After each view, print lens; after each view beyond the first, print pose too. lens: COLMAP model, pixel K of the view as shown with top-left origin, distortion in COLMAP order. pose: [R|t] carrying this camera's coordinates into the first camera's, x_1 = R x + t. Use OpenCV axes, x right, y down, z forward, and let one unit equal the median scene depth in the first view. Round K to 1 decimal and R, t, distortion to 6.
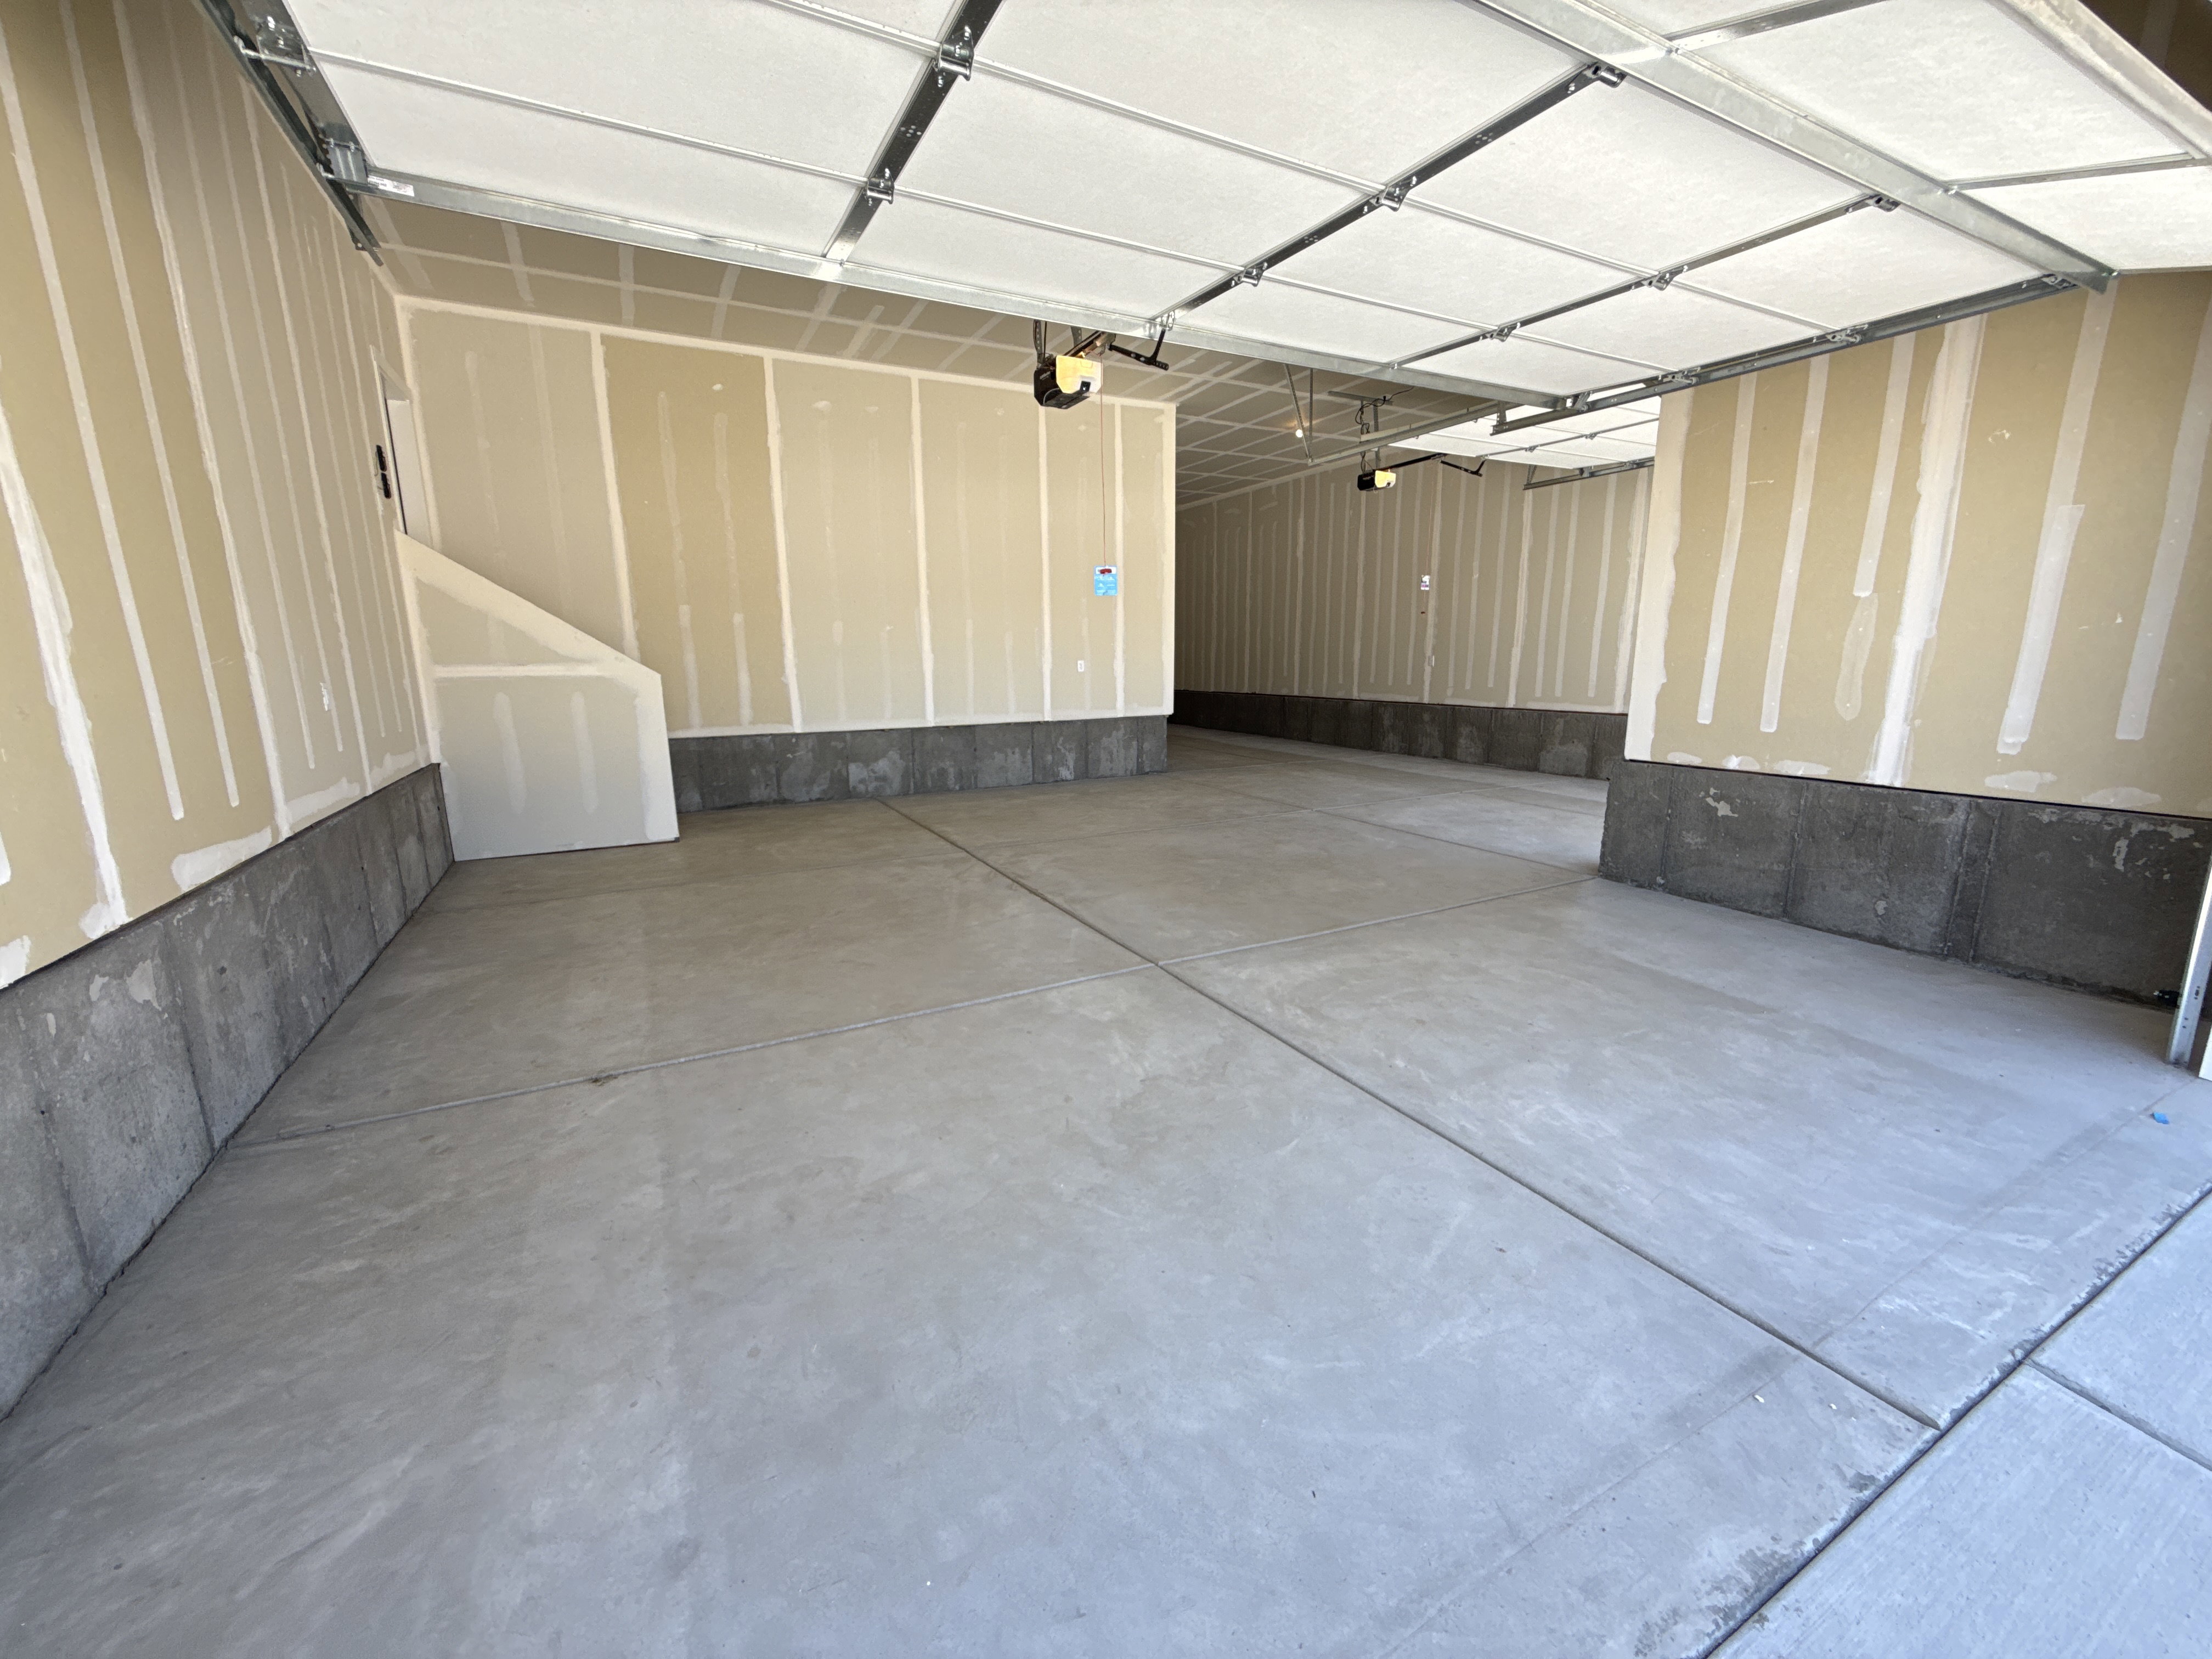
lens RADIAL K [[887.3, 0, 1102.2], [0, 887.3, 833.4], [0, 0, 1]] dist [0.001243, -0.000031]
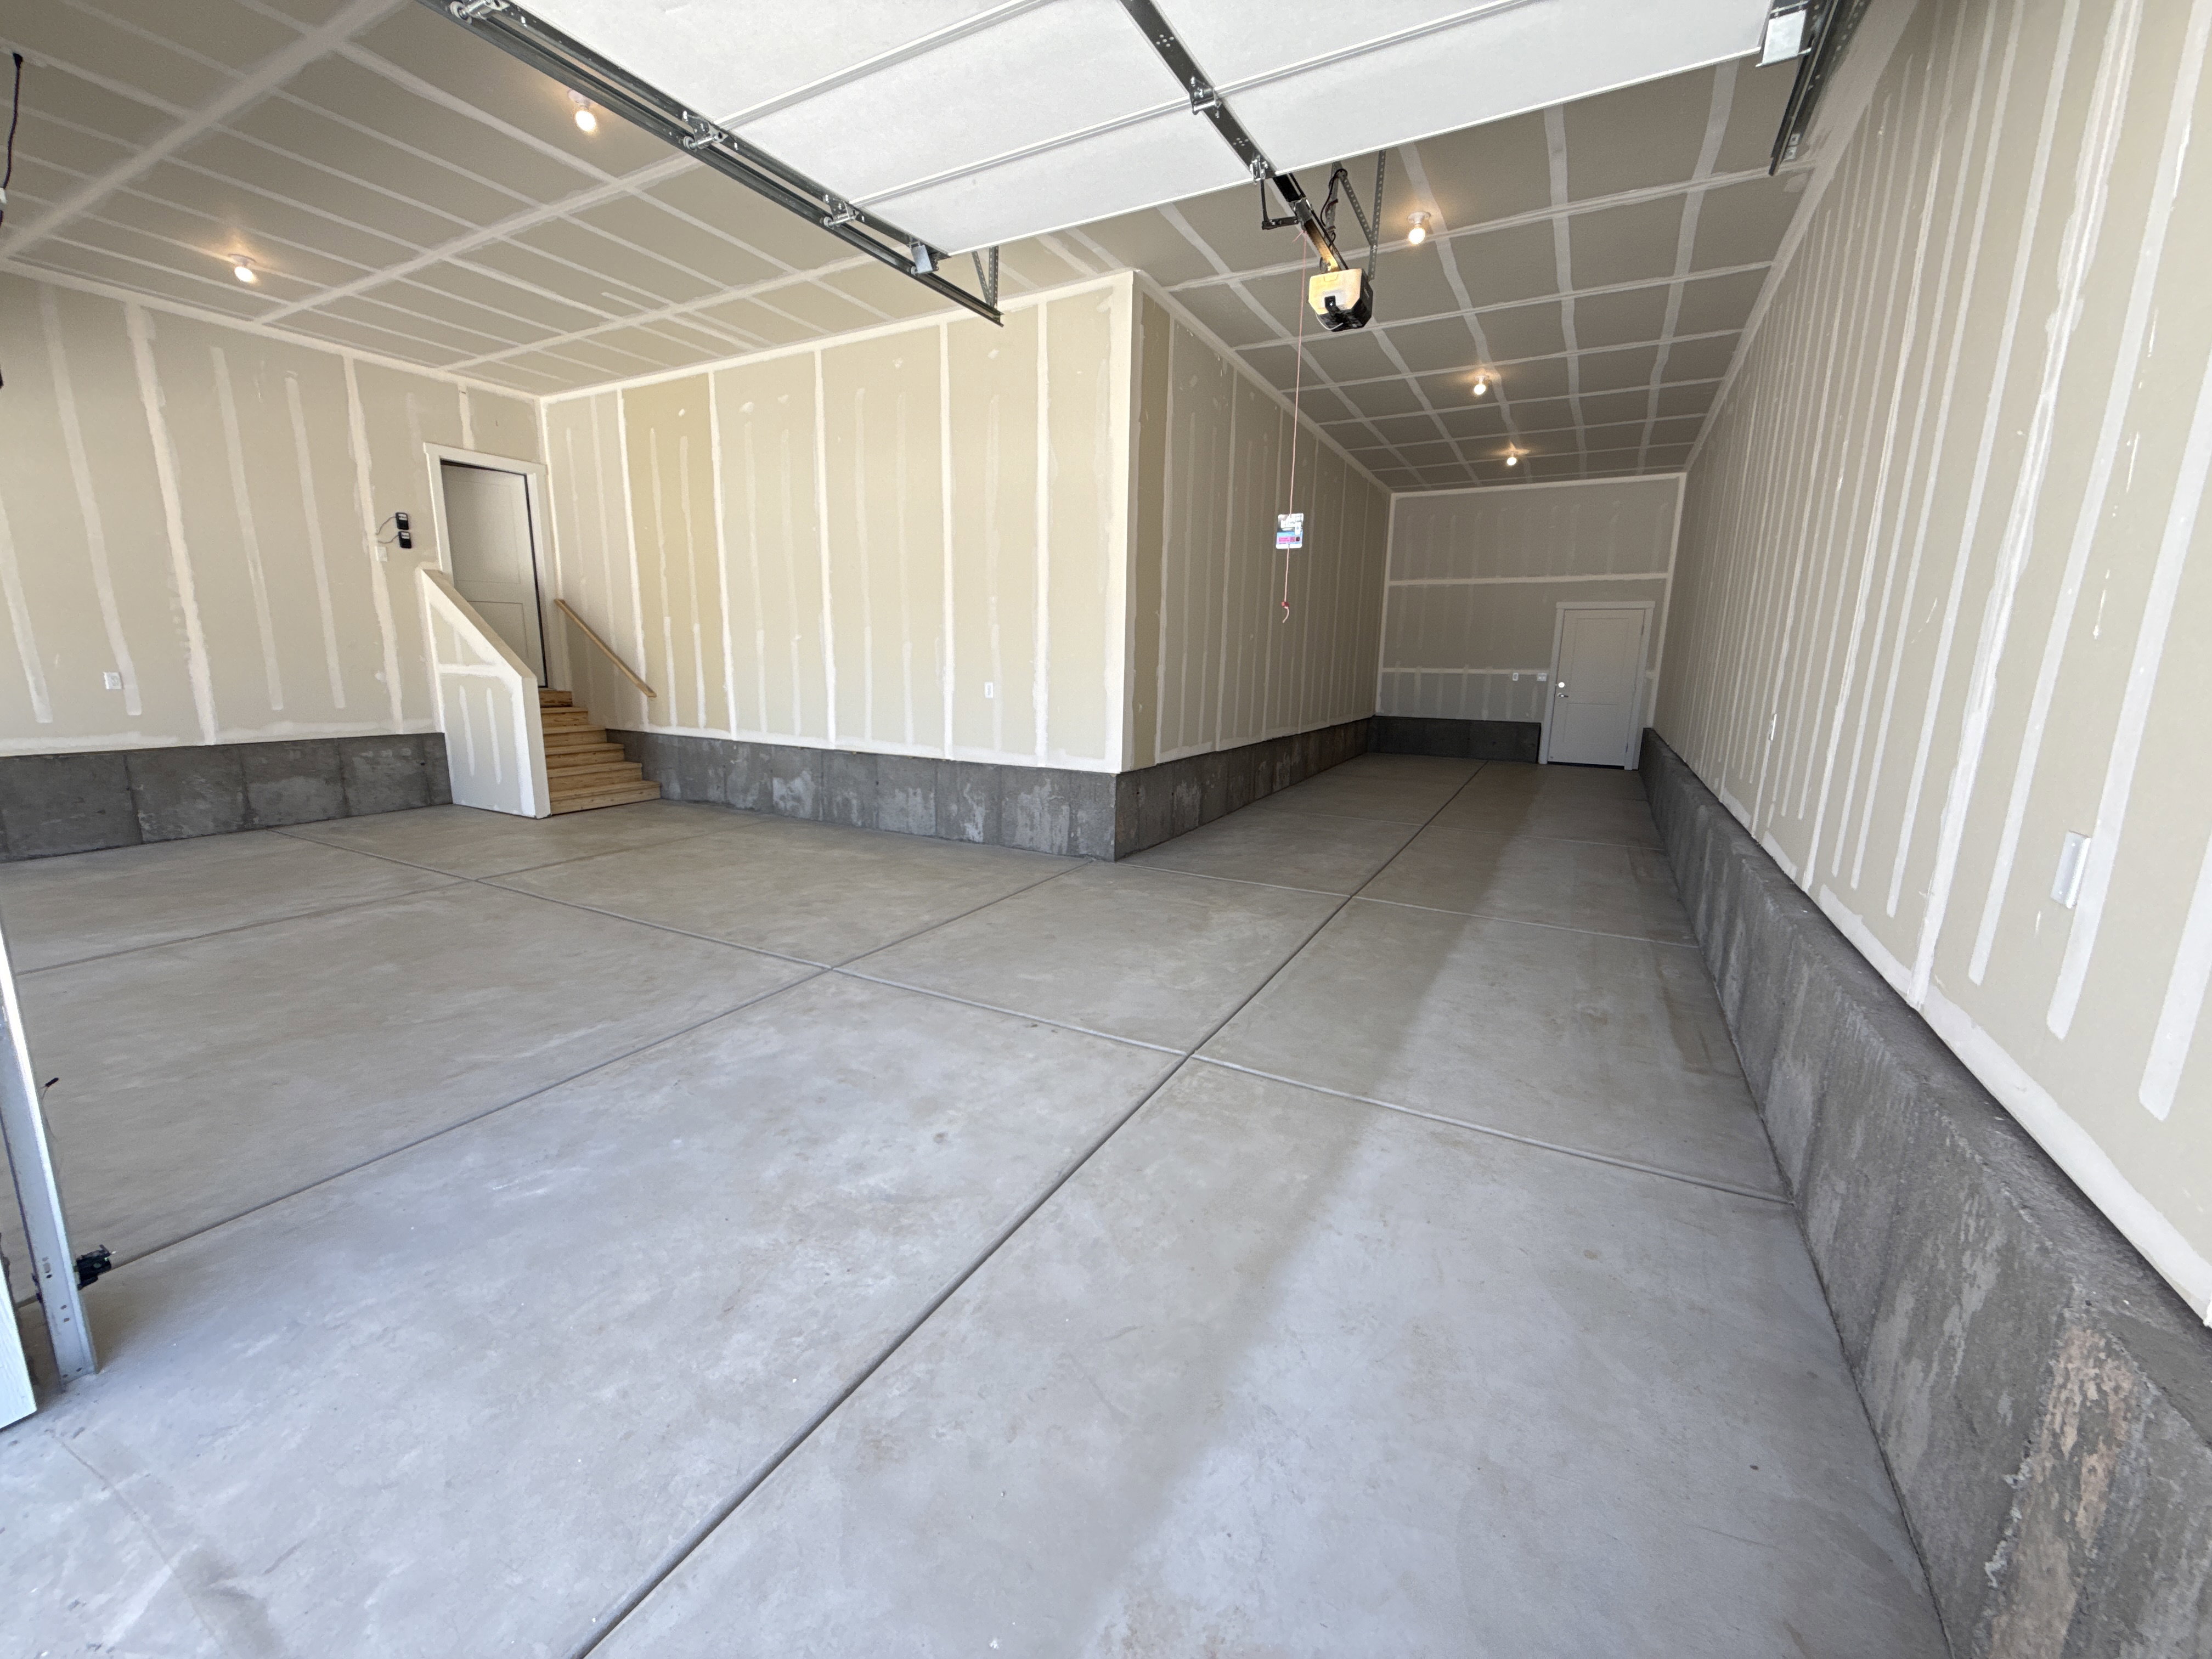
lens RADIAL K [[887.3, 0, 1097.8], [0, 887.3, 828.8], [0, 0, 1]] dist [0.001243, -0.000031]
pose [[0.545127, 0.179093, -0.819001, 0.668988], [-0.187790, 0.978177, 0.088908, -0.167371], [0.817051, 0.105334, 0.566862, 0.711473]]
